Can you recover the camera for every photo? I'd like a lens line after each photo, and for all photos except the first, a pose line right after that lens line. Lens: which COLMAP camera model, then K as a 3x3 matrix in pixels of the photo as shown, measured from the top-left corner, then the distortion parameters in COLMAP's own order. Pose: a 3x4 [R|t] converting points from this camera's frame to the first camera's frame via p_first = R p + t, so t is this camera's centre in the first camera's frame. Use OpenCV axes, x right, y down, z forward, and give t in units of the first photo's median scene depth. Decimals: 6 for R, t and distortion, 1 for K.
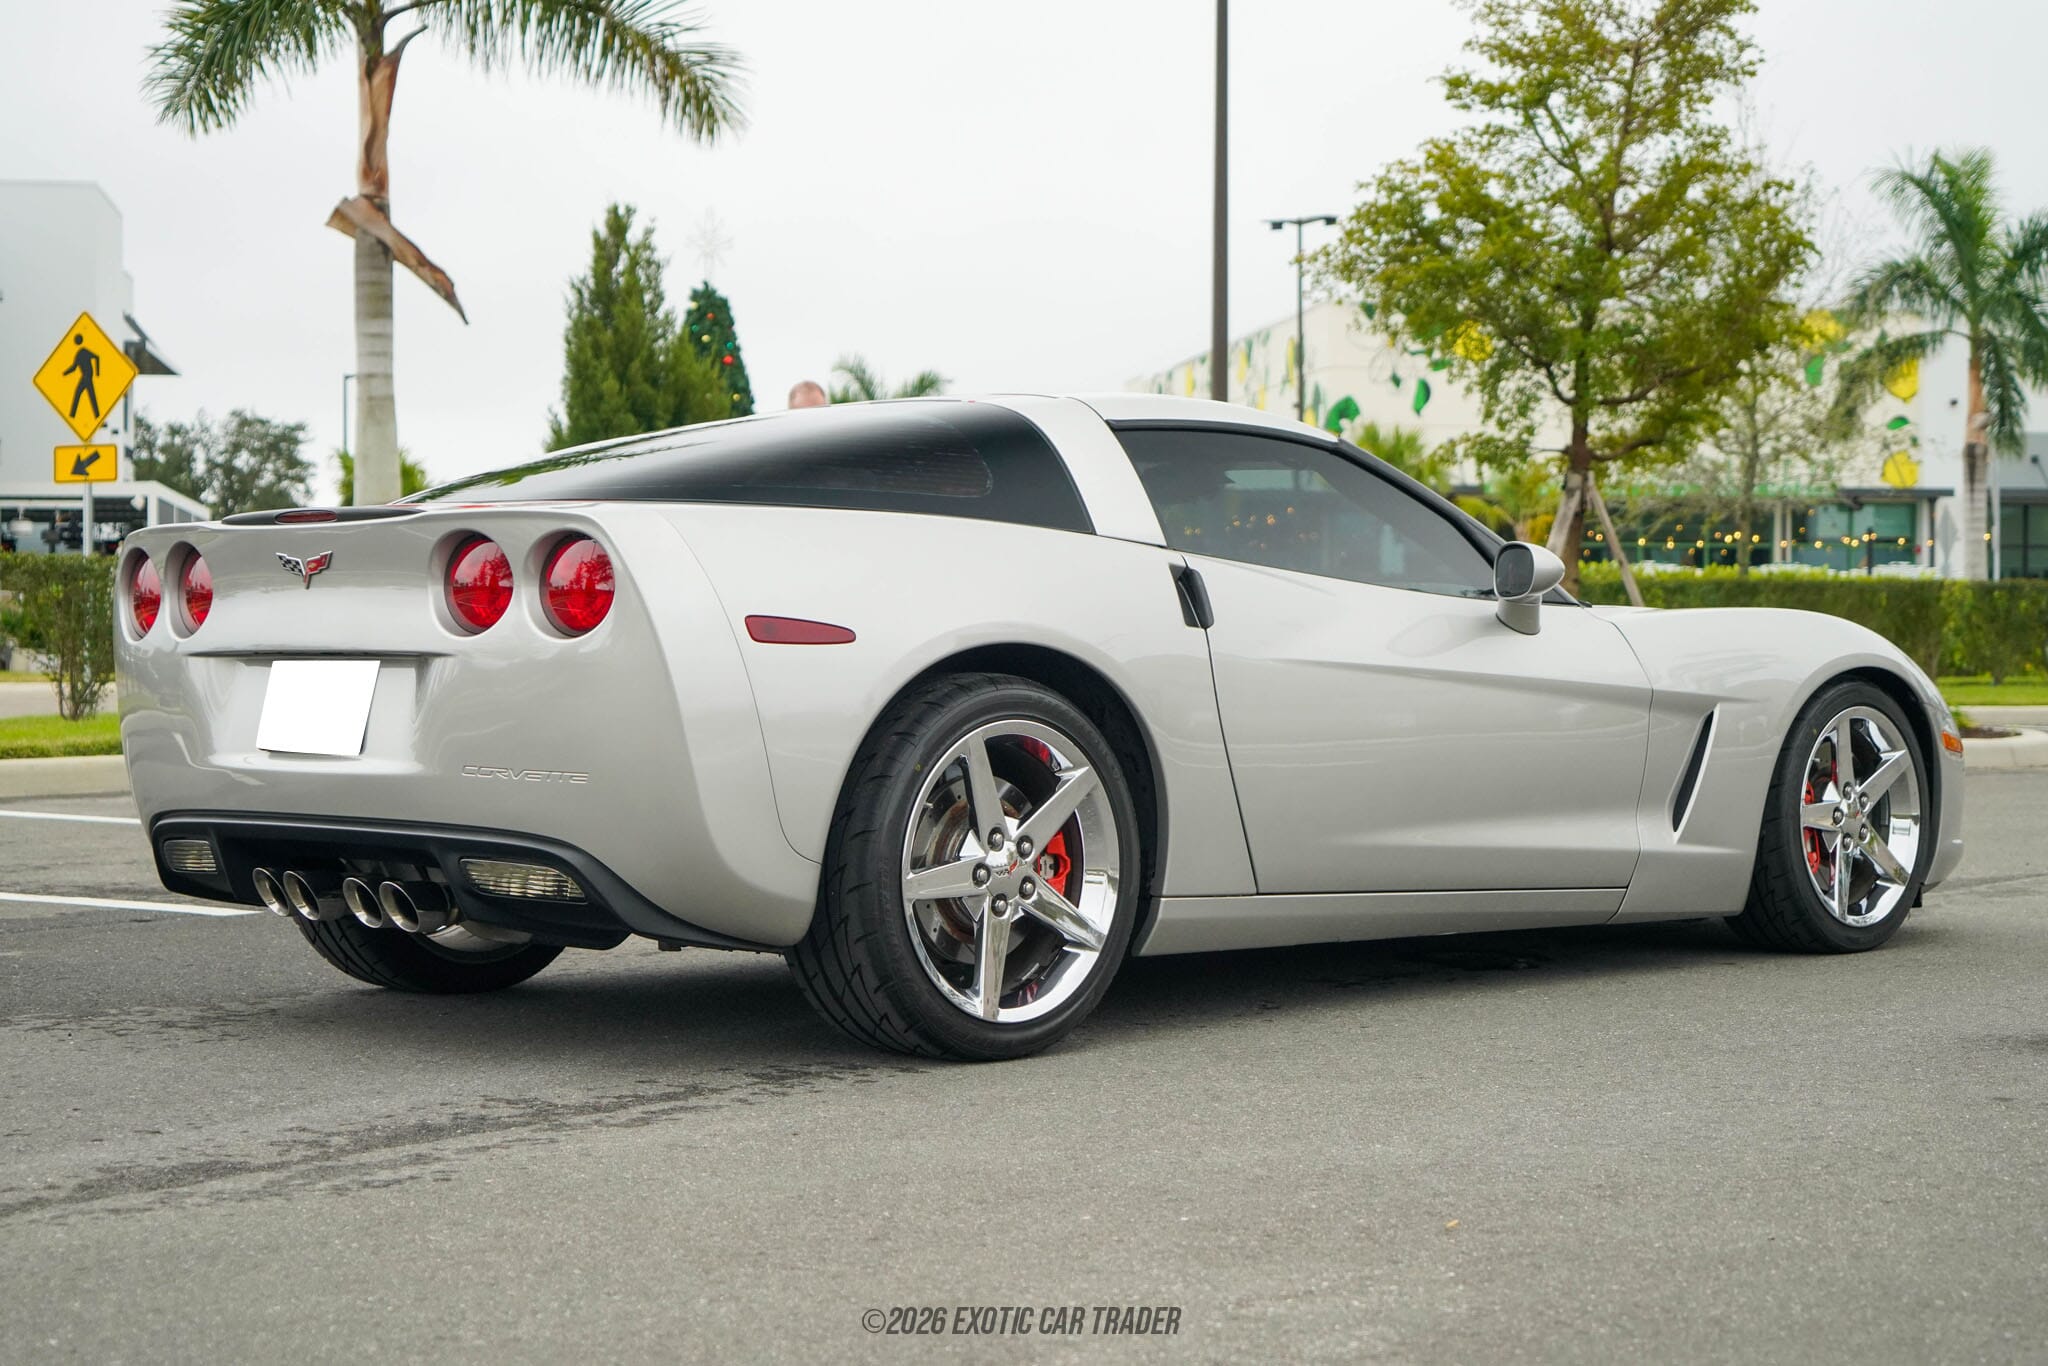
lens RADIAL K [[3370.8, 0, 1021.5], [0, 3370.8, 675.8], [0, 0, 1]] dist [-0.184408, 0.000000]
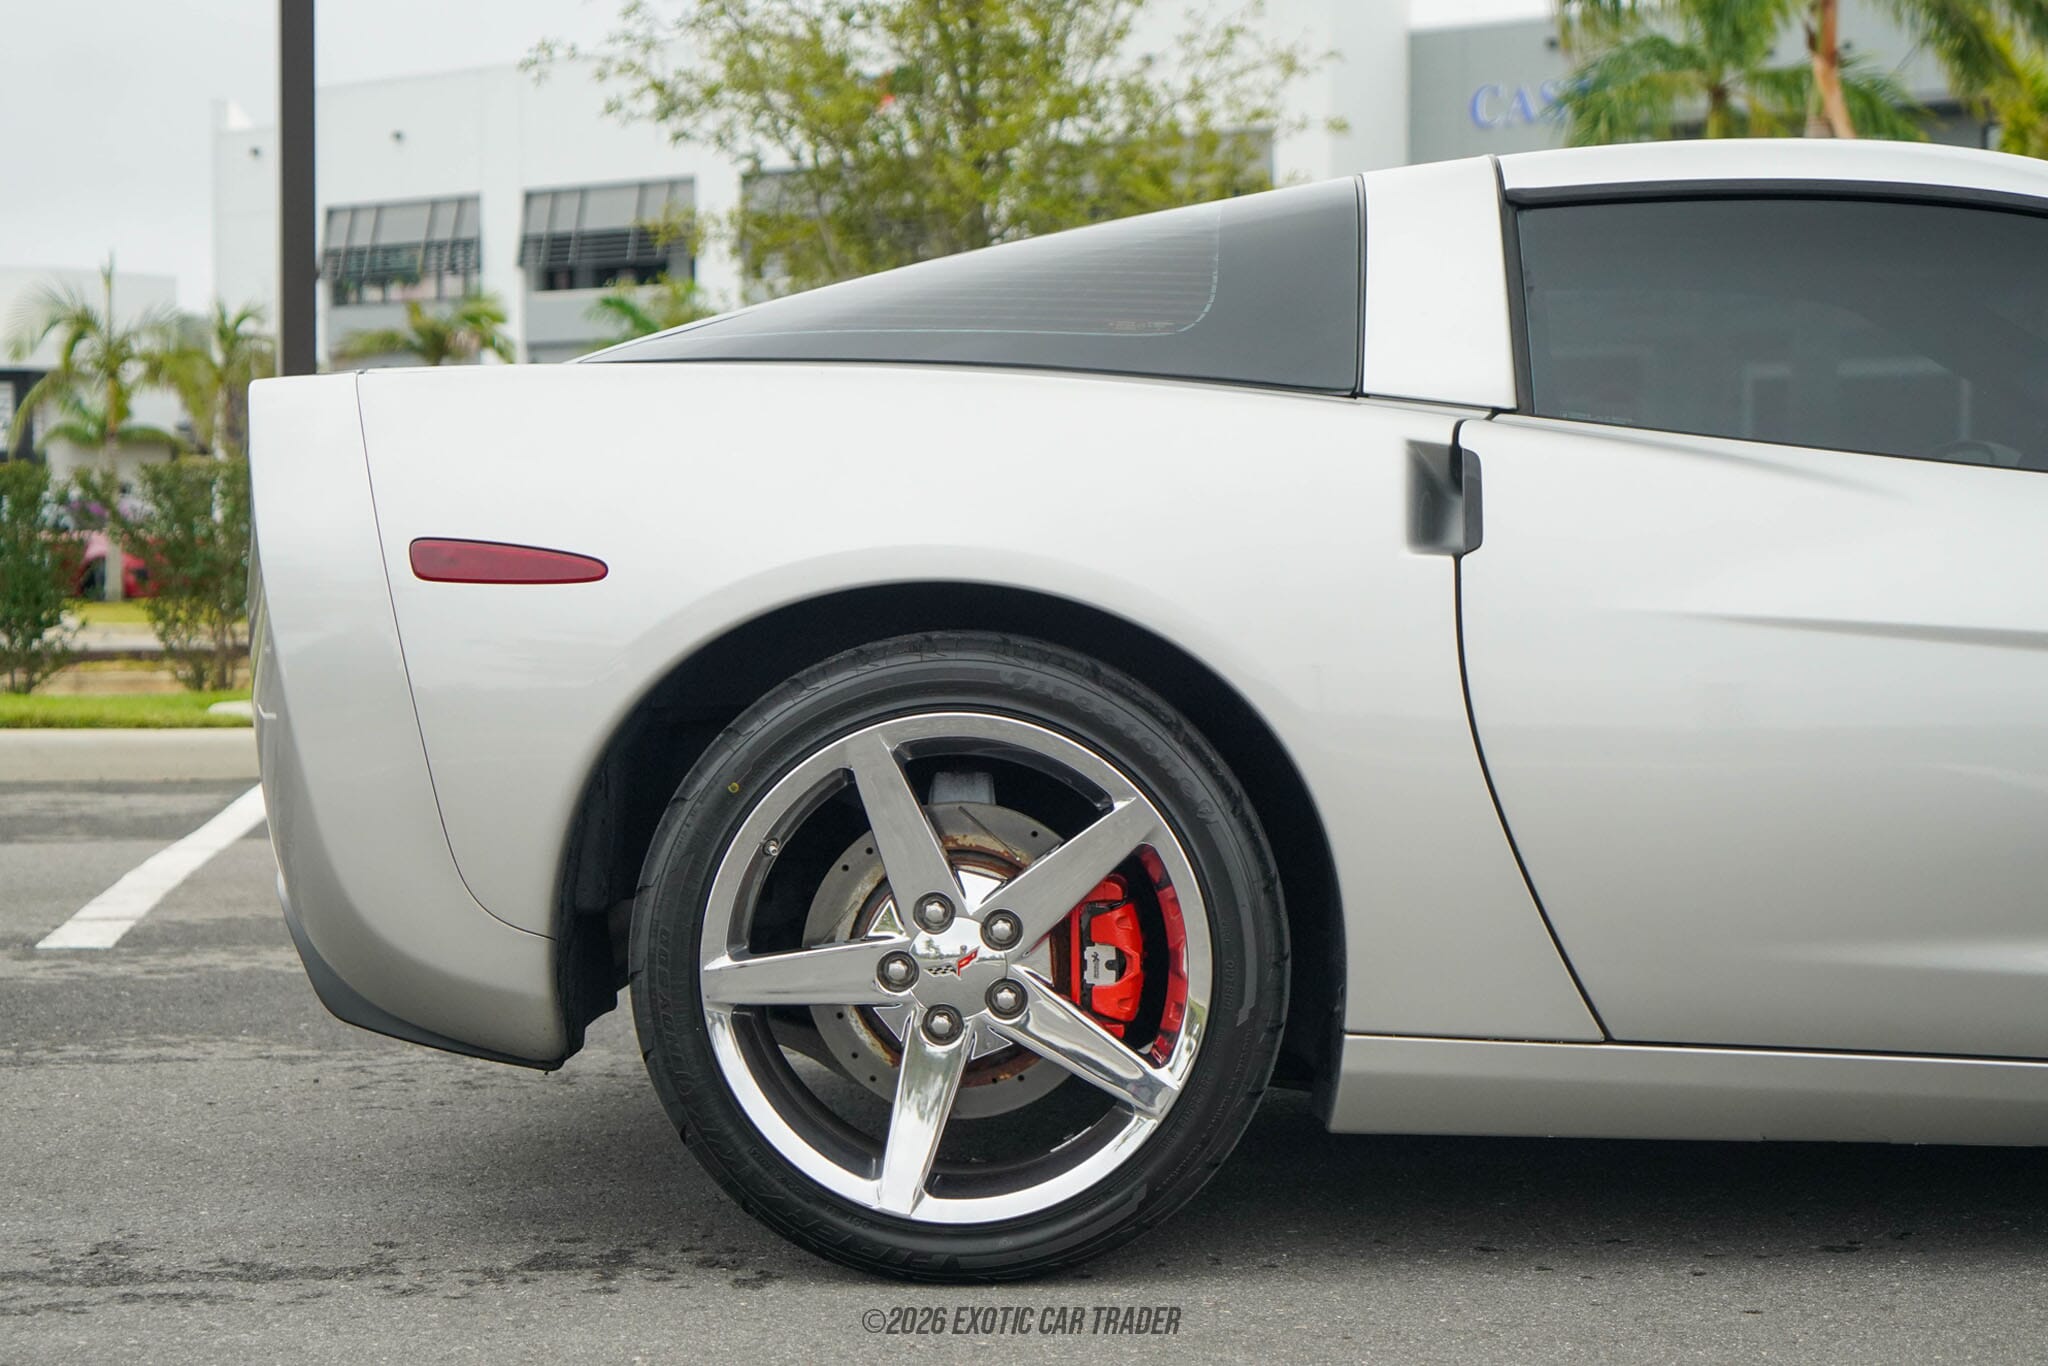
lens RADIAL K [[3614.8, 0, 1018.6], [0, 3614.8, 696.8], [0, 0, 1]] dist [-0.044775, 0.000000]
pose [[0.685059, 0.026385, -0.728010, 0.452558], [-0.004795, 0.999486, 0.031712, -0.009350], [0.728472, -0.018233, 0.684833, 0.561919]]
